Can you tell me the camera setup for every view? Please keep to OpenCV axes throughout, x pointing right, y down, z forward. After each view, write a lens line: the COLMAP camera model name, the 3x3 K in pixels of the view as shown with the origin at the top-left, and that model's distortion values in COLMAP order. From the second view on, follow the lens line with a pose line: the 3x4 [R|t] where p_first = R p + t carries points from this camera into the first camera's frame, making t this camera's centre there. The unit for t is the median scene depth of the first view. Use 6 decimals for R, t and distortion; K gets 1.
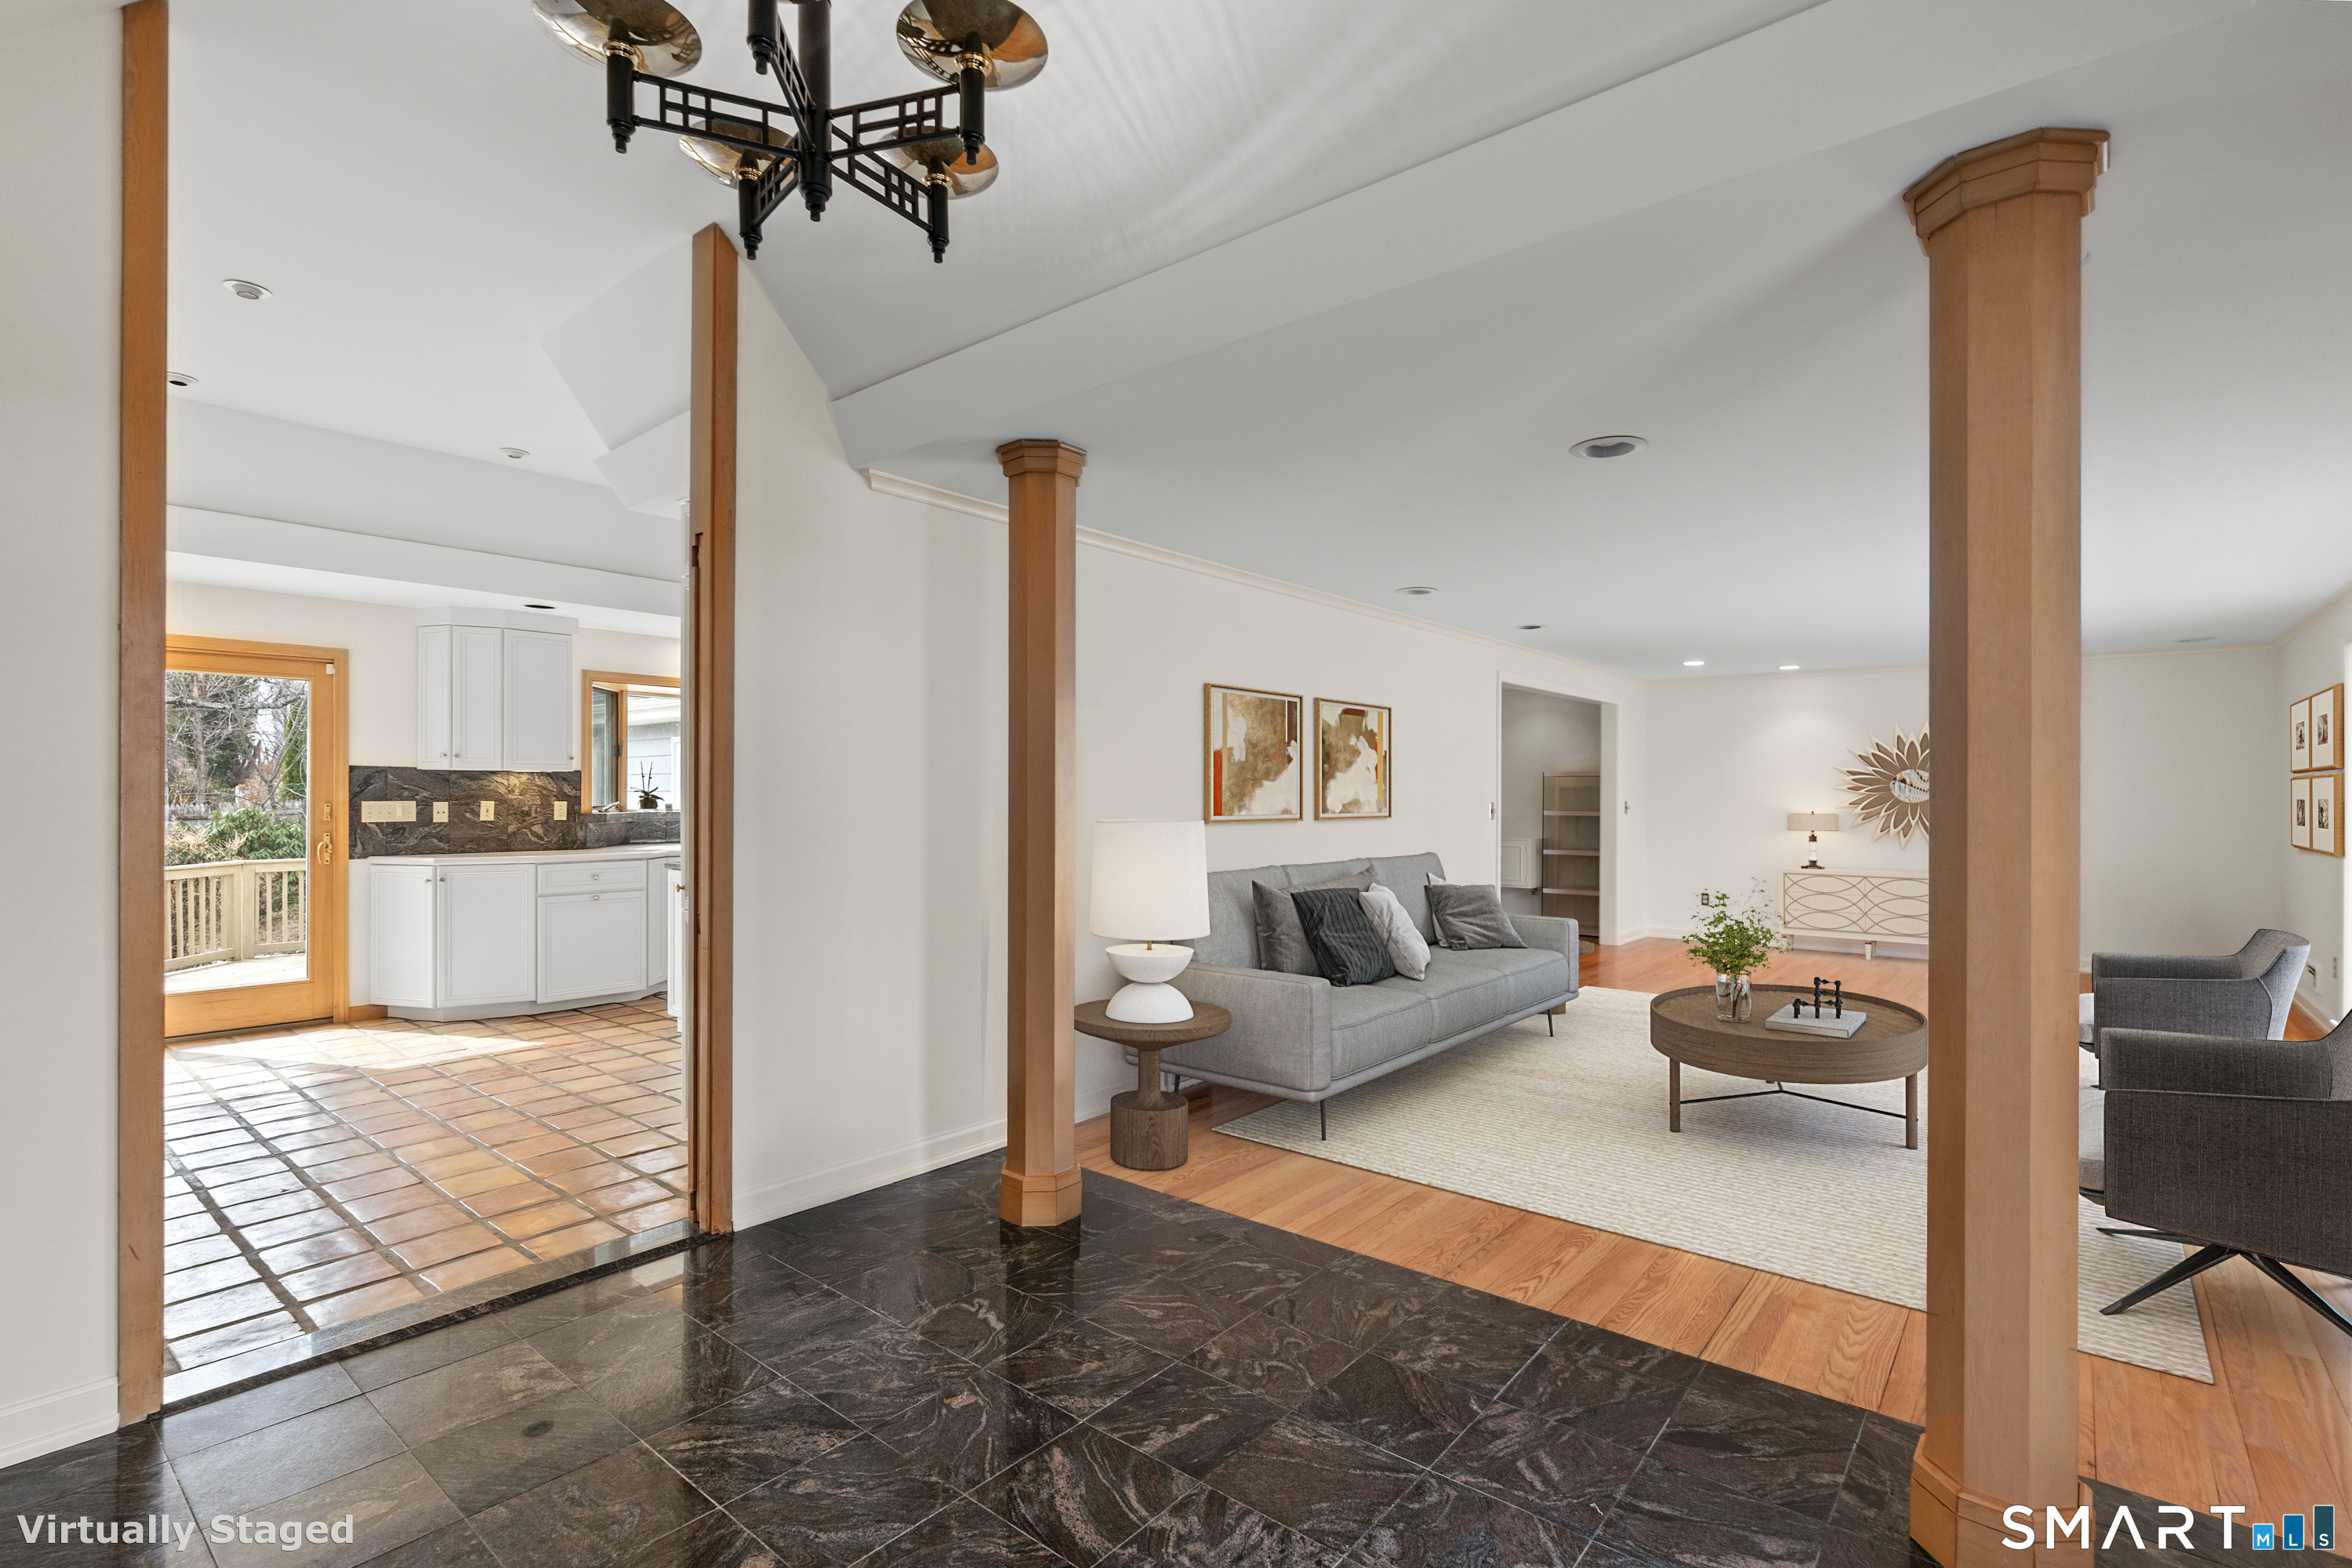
lens RADIAL K [[1067.7, 0, 1130.8], [0, 1067.7, 795.5], [0, 0, 1]] dist [0.009360, -0.001606]
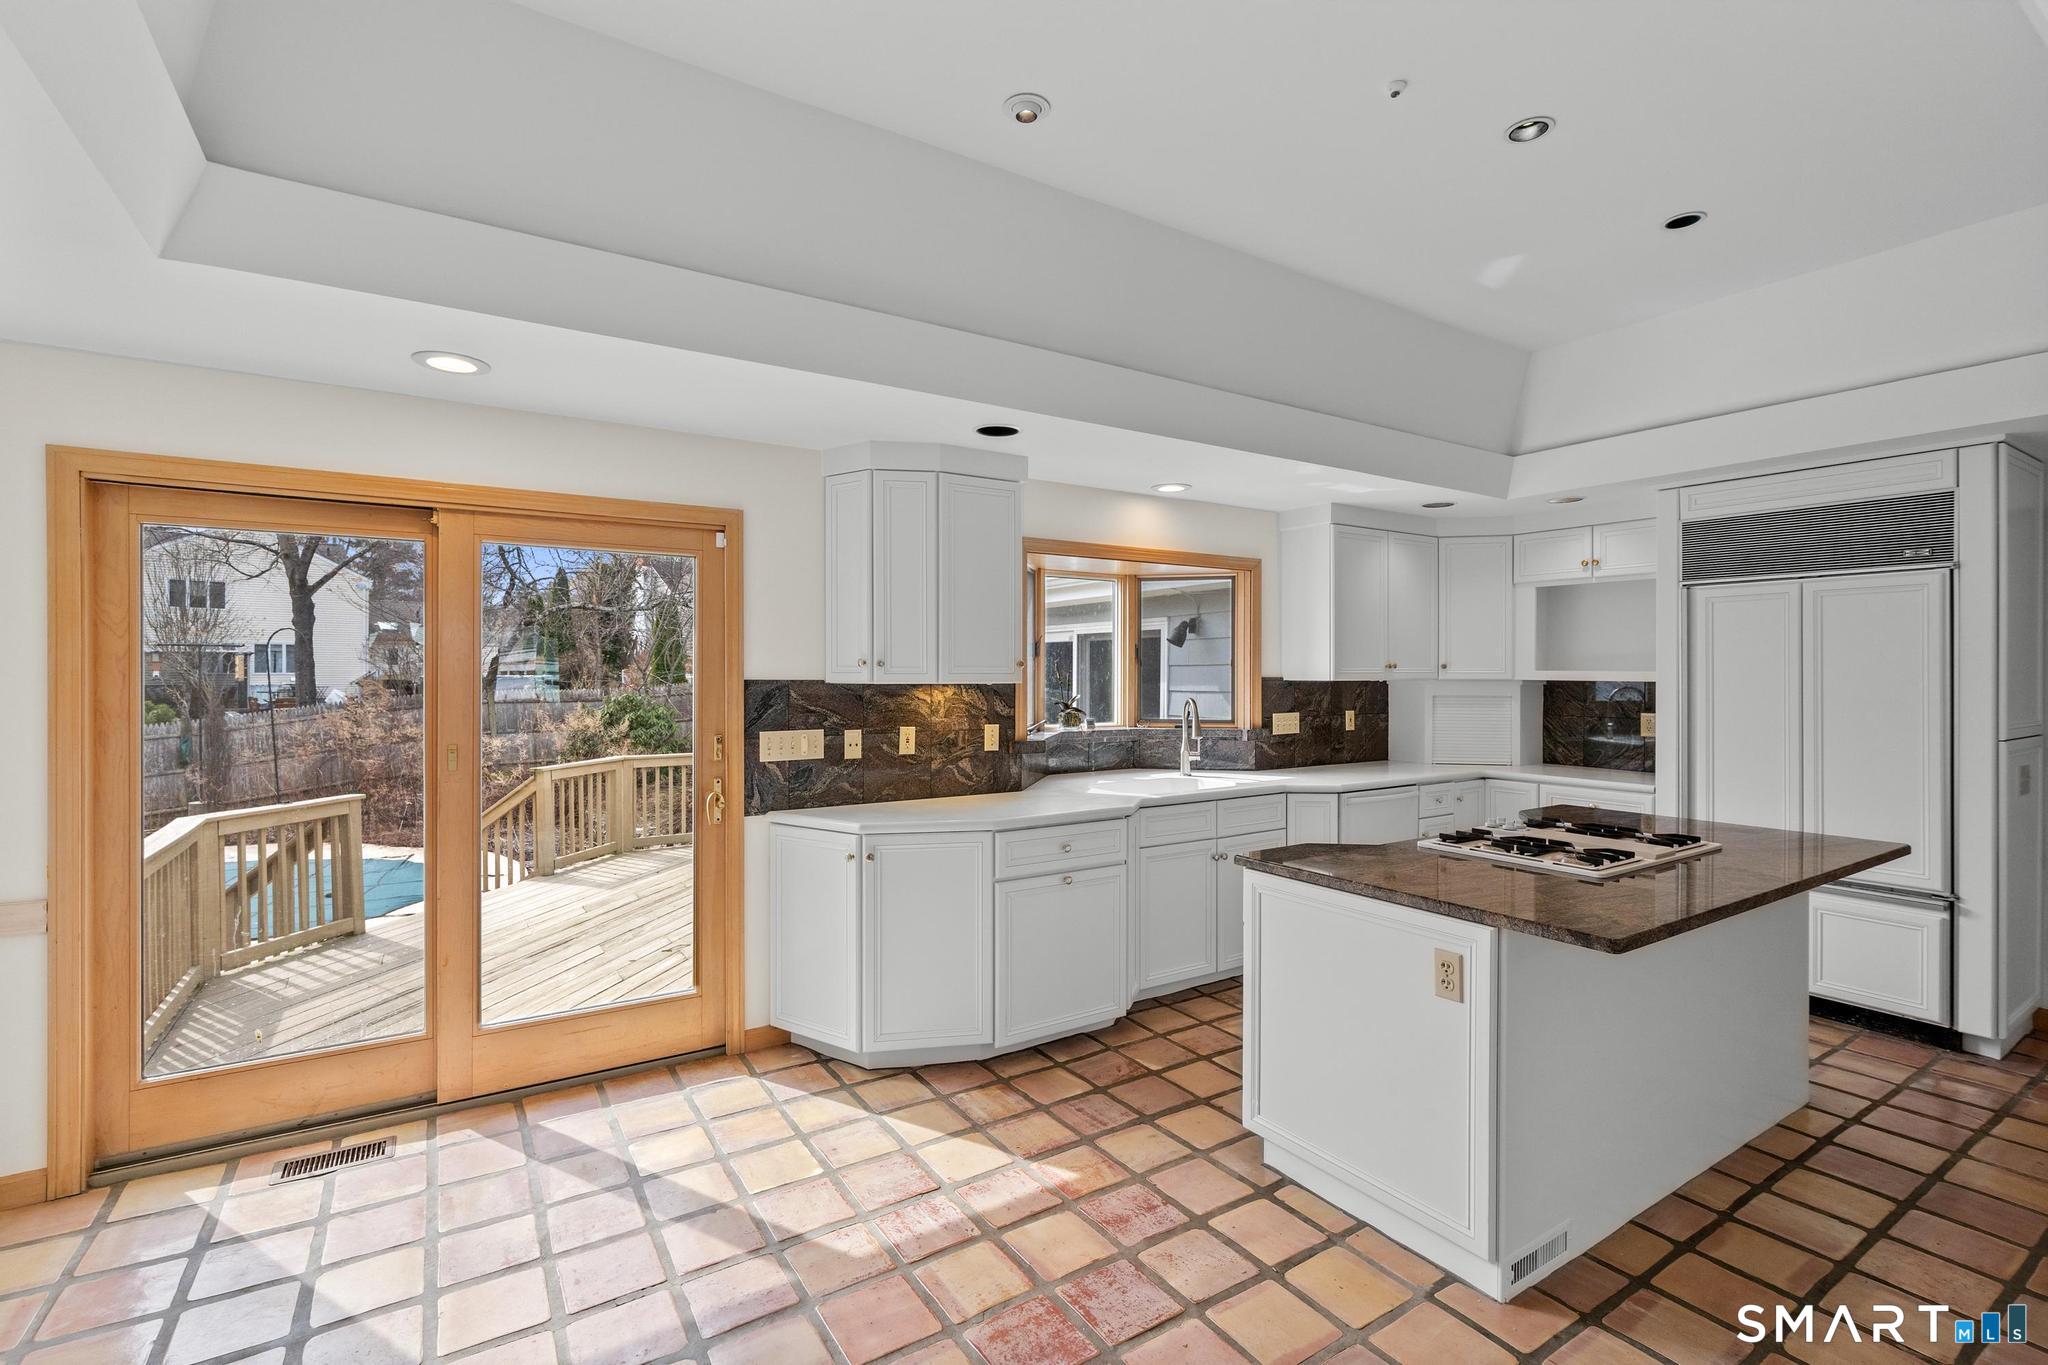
lens RADIAL K [[929.7, 0, 1019.1], [0, 929.7, 679.1], [0, 0, 1]] dist [0.009360, -0.001606]
pose [[0.957511, -0.001053, -0.288395, -0.364748], [0.002751, 0.999981, 0.005484, -0.029646], [0.288384, -0.006044, 0.957496, 0.451139]]
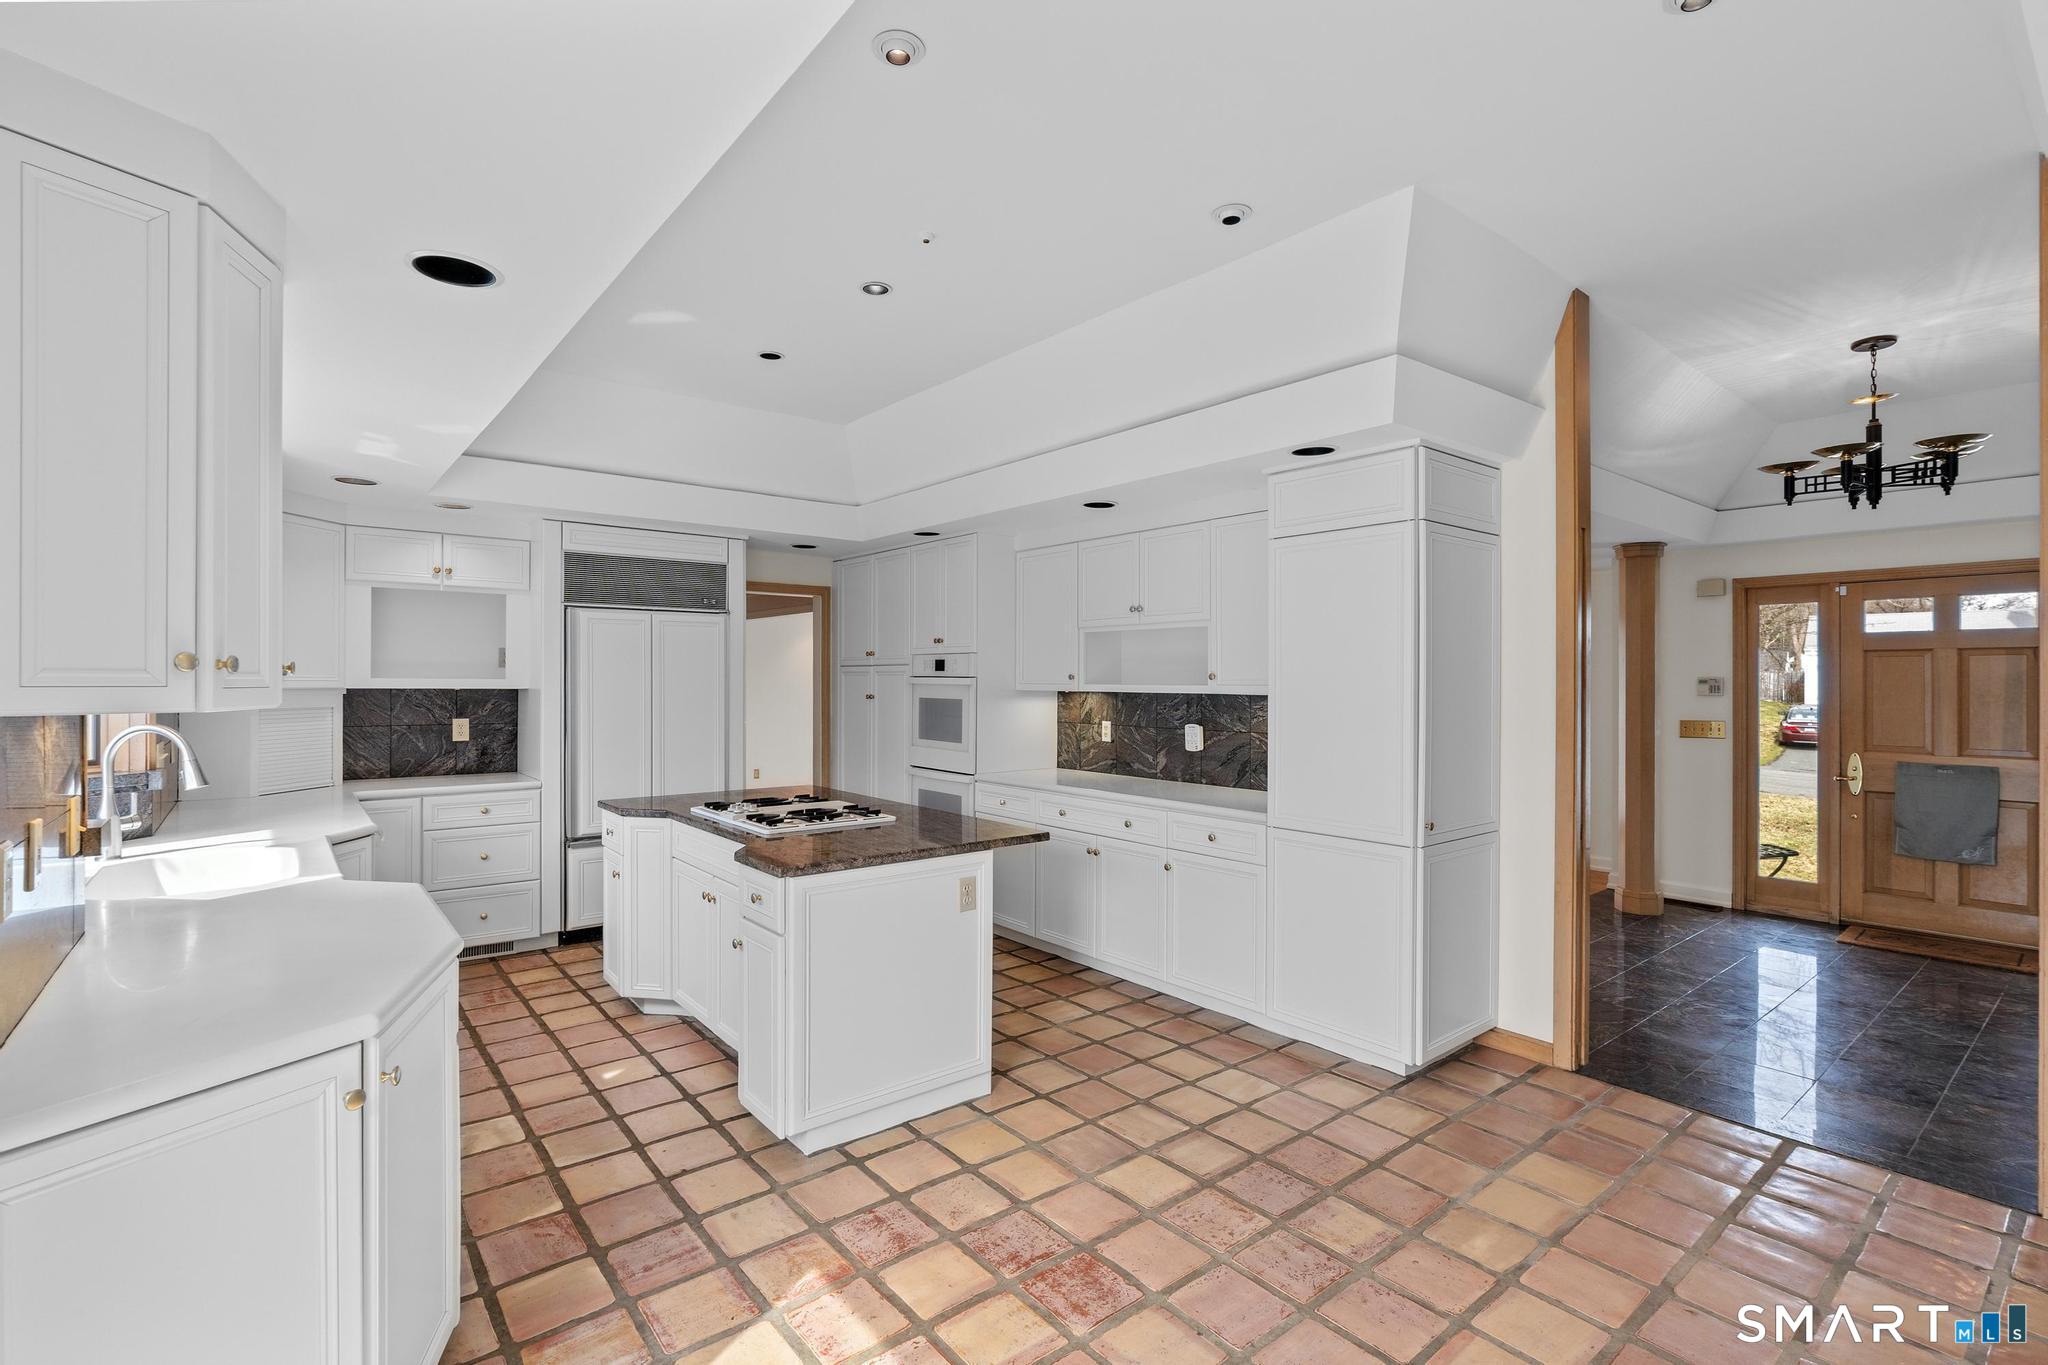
lens RADIAL K [[929.7, 0, 1013.7], [0, 929.7, 686.6], [0, 0, 1]] dist [0.009360, -0.001606]
pose [[0.194046, -0.010763, 0.980933, -0.857061], [-0.001257, 0.999936, 0.011220, -0.033886], [-0.980992, -0.003410, 0.194020, 0.747357]]
